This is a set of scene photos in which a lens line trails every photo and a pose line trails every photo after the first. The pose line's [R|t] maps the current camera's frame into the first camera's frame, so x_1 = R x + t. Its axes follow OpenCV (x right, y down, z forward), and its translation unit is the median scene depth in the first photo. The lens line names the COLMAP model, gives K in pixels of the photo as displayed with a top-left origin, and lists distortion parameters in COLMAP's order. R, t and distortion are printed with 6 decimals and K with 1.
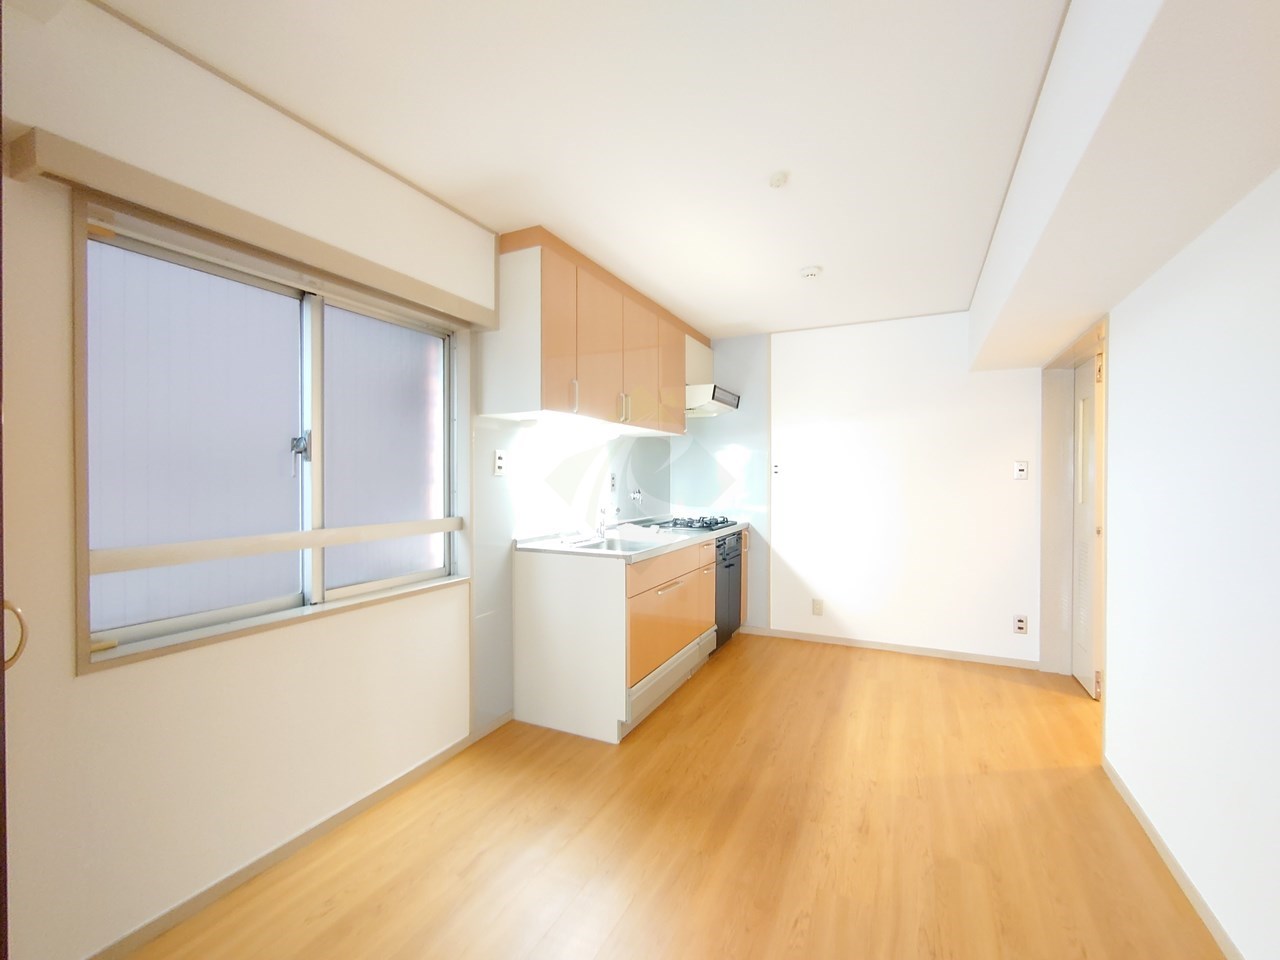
lens RADIAL K [[555.3, 0, 640.0], [0, 555.3, 480.0], [0, 0, 1]] dist [-0.006035, -0.000679]
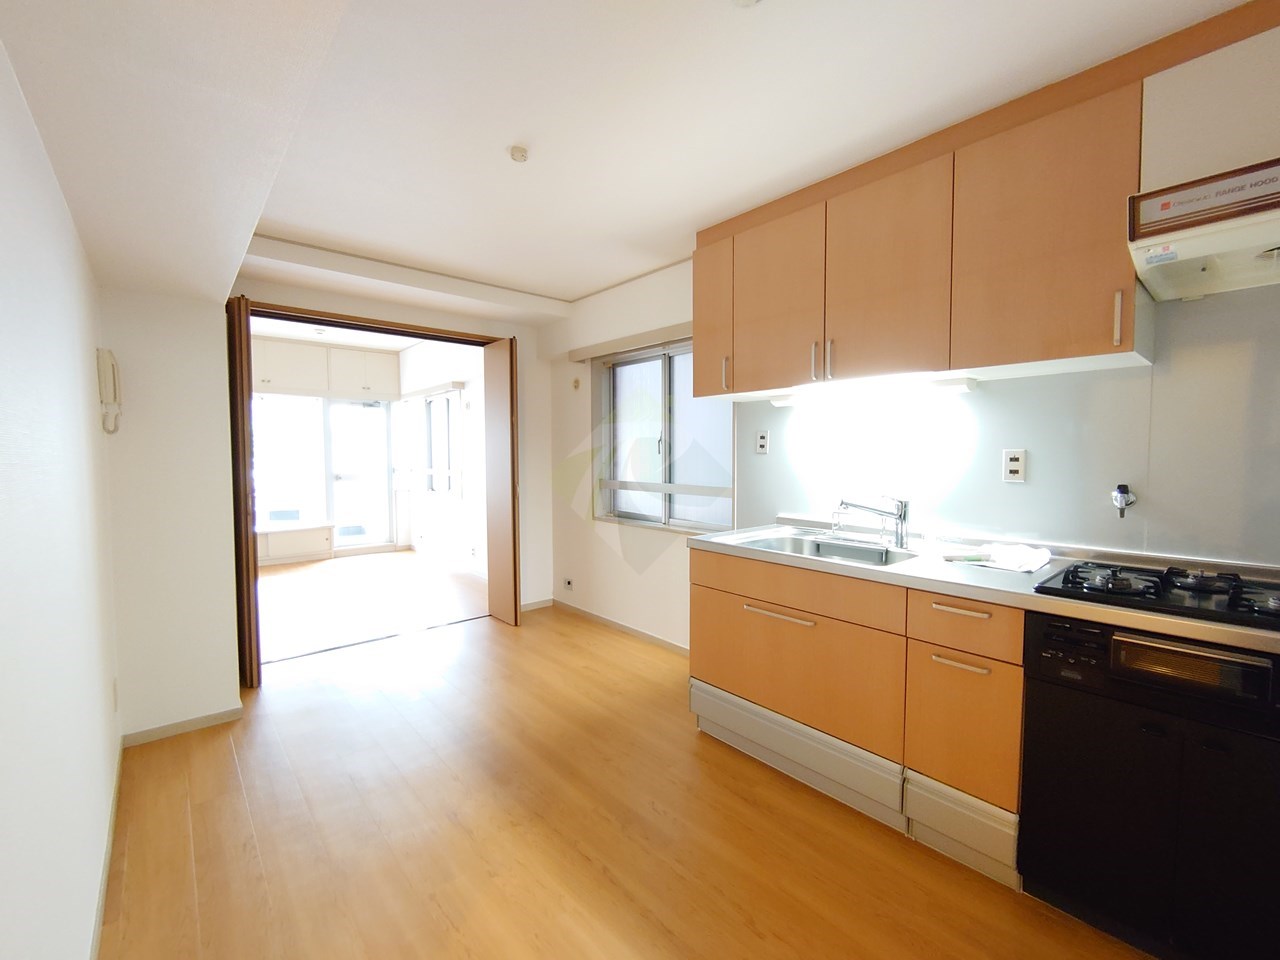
lens RADIAL K [[548.6, 0, 640.0], [0, 548.6, 480.0], [0, 0, 1]] dist [-0.001979, 0.000076]
pose [[-0.393254, 0.050063, -0.918066, 0.816363], [-0.002394, 0.998457, 0.055472, -0.015956], [0.919427, 0.024012, -0.392528, 1.200201]]
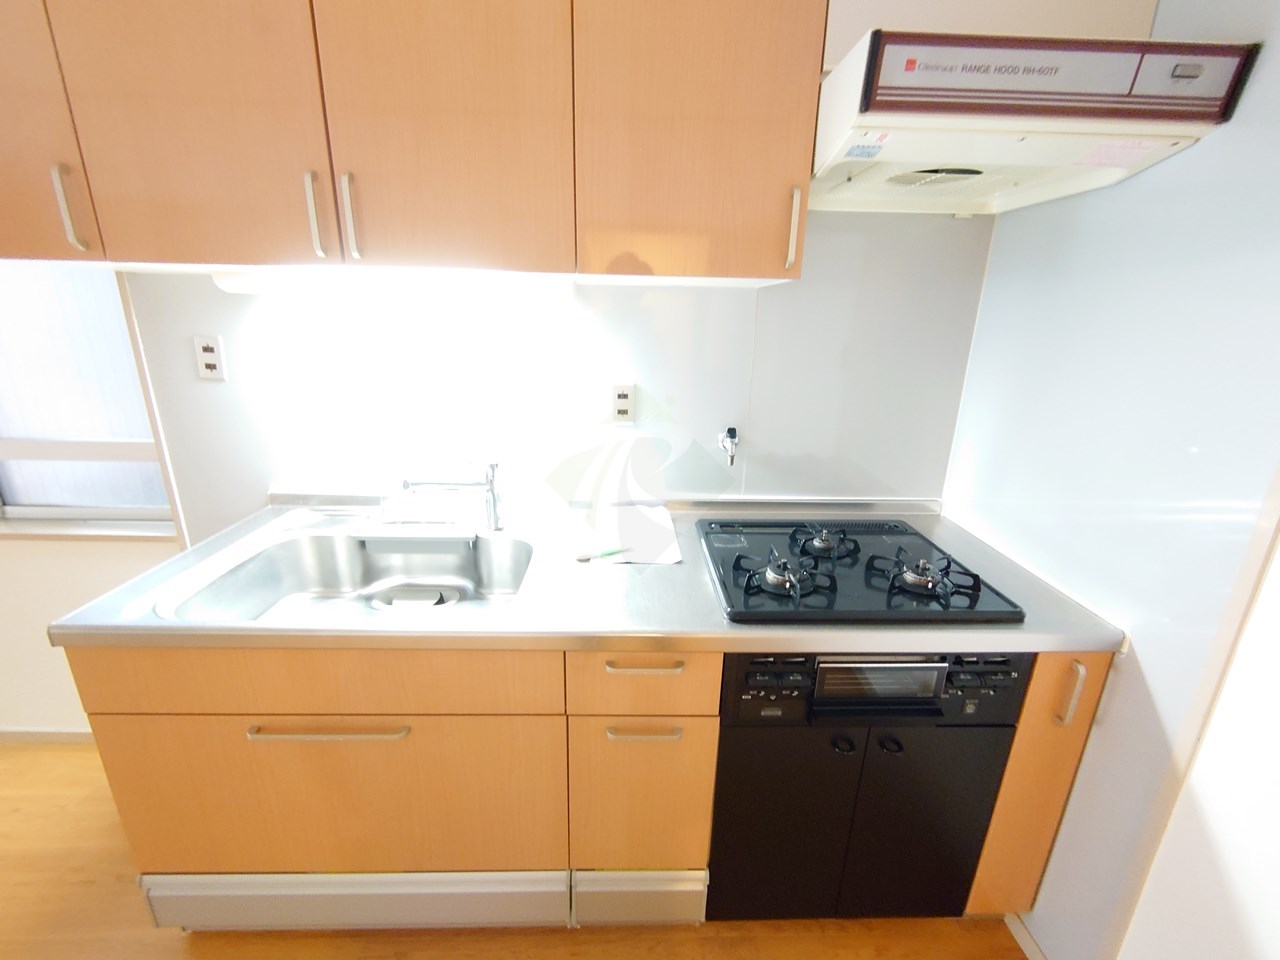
lens RADIAL K [[548.6, 0, 640.0], [0, 548.6, 480.0], [0, 0, 1]] dist [-0.001979, 0.000076]
pose [[0.461455, 0.269478, -0.845246, 0.449412], [-0.030510, 0.957008, 0.288453, -0.085844], [0.886639, -0.107320, 0.449838, 1.123406]]
